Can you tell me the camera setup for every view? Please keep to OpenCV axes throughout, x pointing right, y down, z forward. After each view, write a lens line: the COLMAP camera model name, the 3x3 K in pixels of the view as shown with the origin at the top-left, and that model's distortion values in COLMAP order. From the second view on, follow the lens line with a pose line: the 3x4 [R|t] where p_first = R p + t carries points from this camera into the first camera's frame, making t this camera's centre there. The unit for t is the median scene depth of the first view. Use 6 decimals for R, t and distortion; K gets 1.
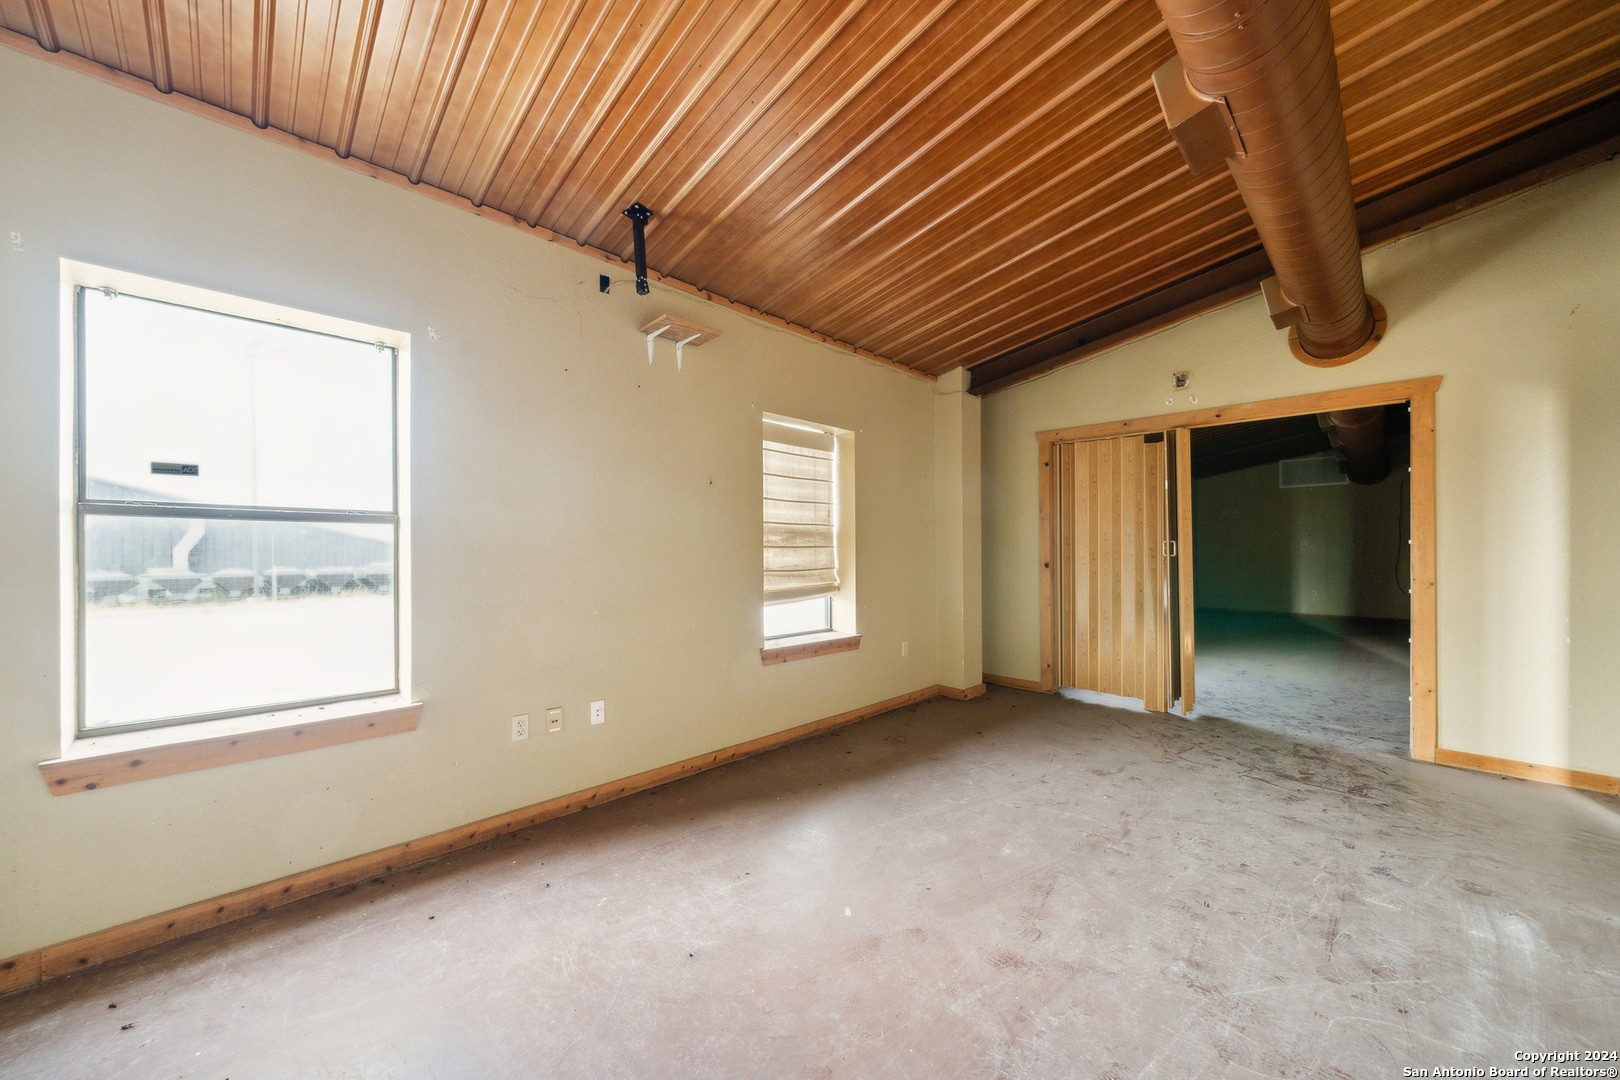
lens RADIAL K [[581.3, 0, 786.6], [0, 581.3, 554.7], [0, 0, 1]] dist [-0.005366, 0.000552]
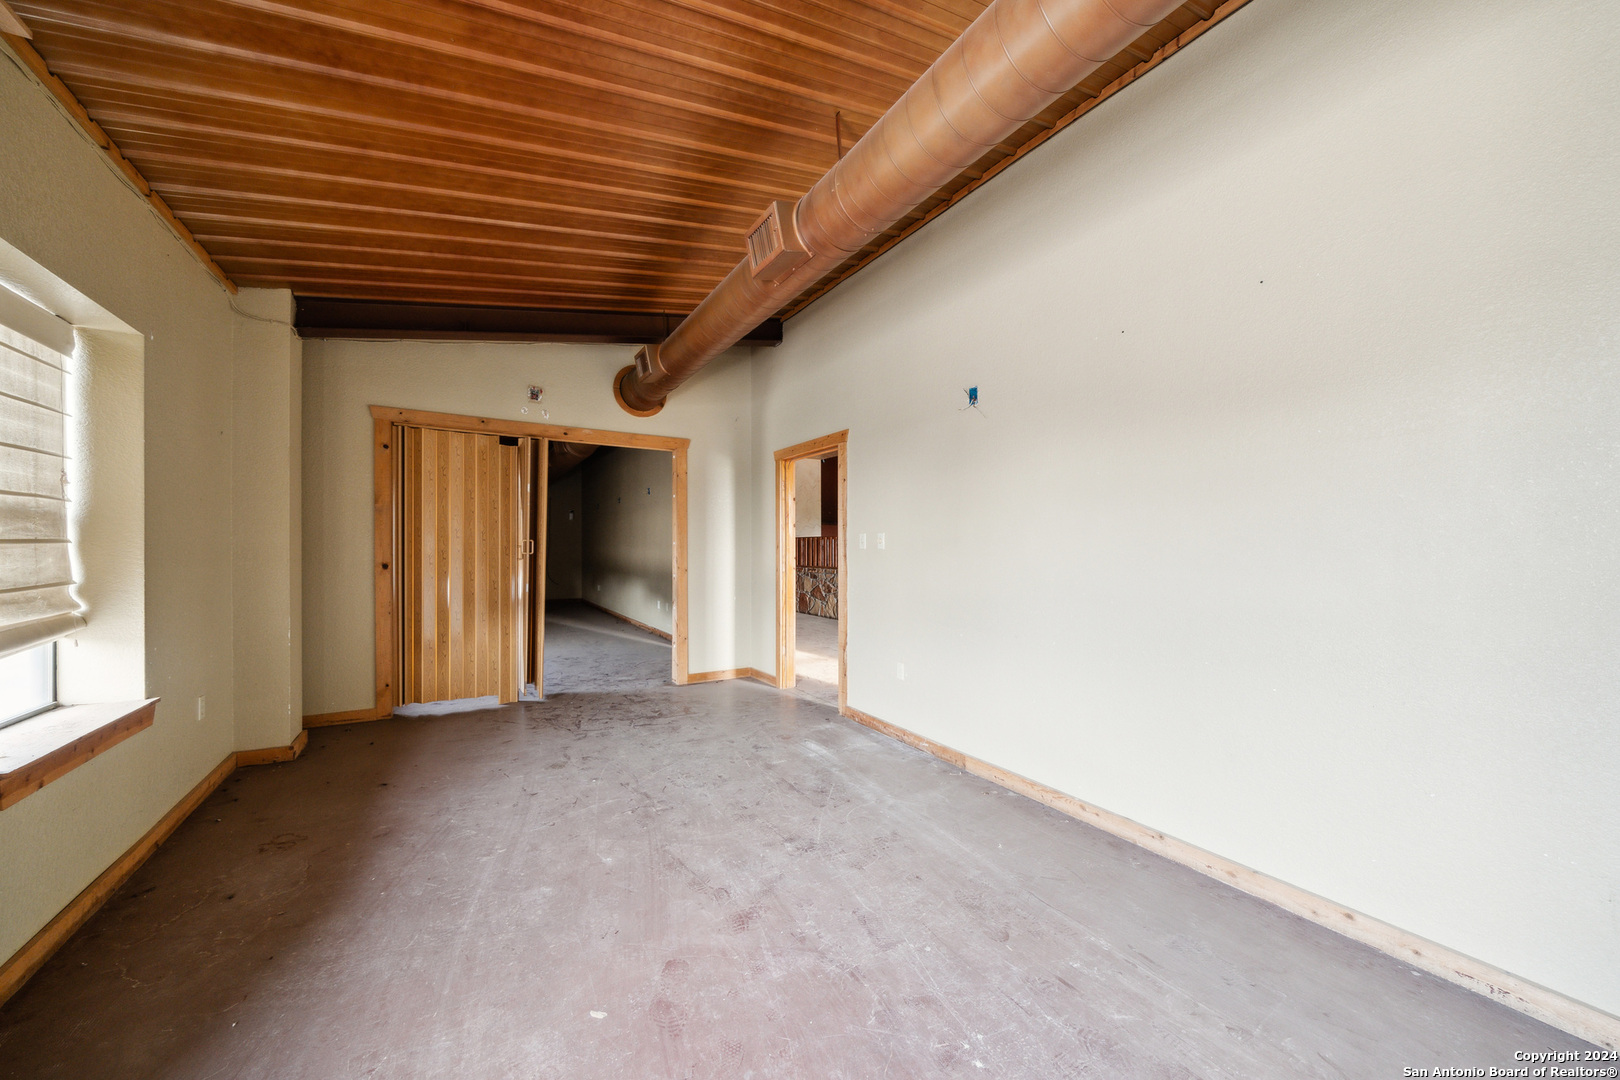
lens RADIAL K [[581.3, 0, 808.4], [0, 581.3, 542.3], [0, 0, 1]] dist [-0.005366, 0.000552]
pose [[0.221923, 0.010961, 0.975003, -0.320132], [0.005210, 0.999909, -0.012426, -0.003594], [-0.975050, 0.007837, 0.221845, 0.294401]]
